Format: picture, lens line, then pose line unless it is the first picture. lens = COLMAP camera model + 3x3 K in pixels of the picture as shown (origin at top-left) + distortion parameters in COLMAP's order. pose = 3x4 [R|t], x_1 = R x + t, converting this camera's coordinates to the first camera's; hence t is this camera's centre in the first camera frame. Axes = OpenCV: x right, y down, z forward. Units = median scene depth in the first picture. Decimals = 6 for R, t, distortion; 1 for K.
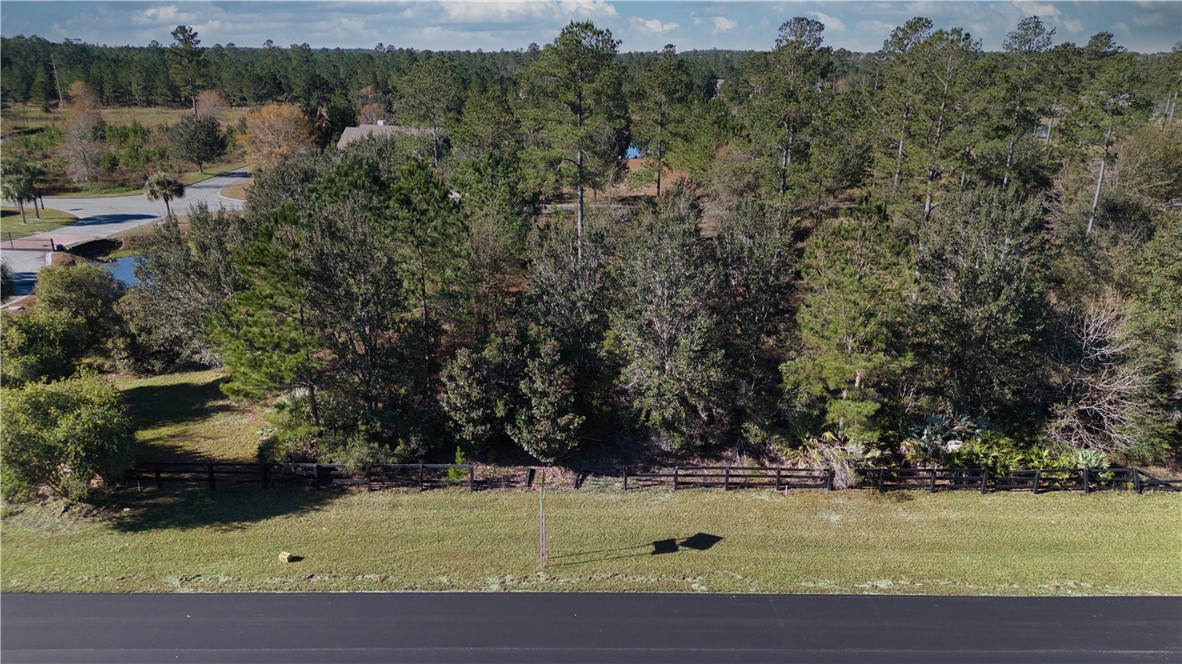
lens RADIAL K [[796.9, 0, 589.4], [0, 796.9, 329.9], [0, 0, 1]] dist [0.042972, -0.019912]
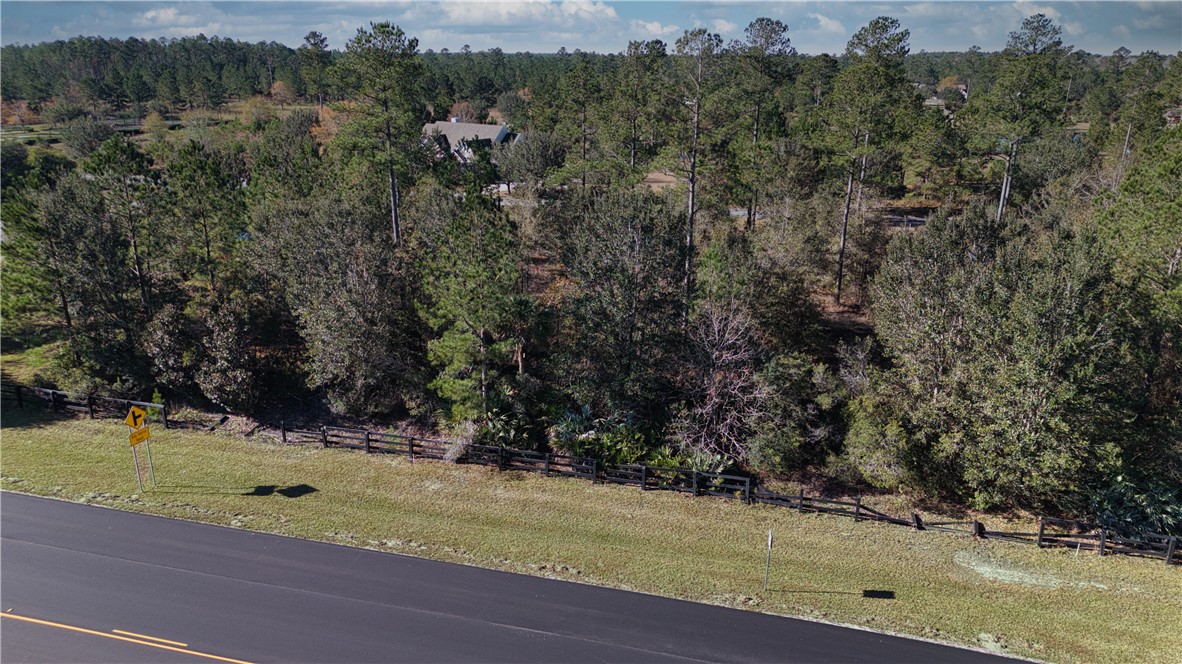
lens RADIAL K [[796.9, 0, 558.8], [0, 796.9, 318.9], [0, 0, 1]] dist [0.042972, -0.019912]
pose [[0.969334, 0.079799, -0.232429, 0.655050], [-0.083431, 0.996497, -0.005823, 0.004705], [0.231150, 0.025037, 0.972596, 0.003952]]
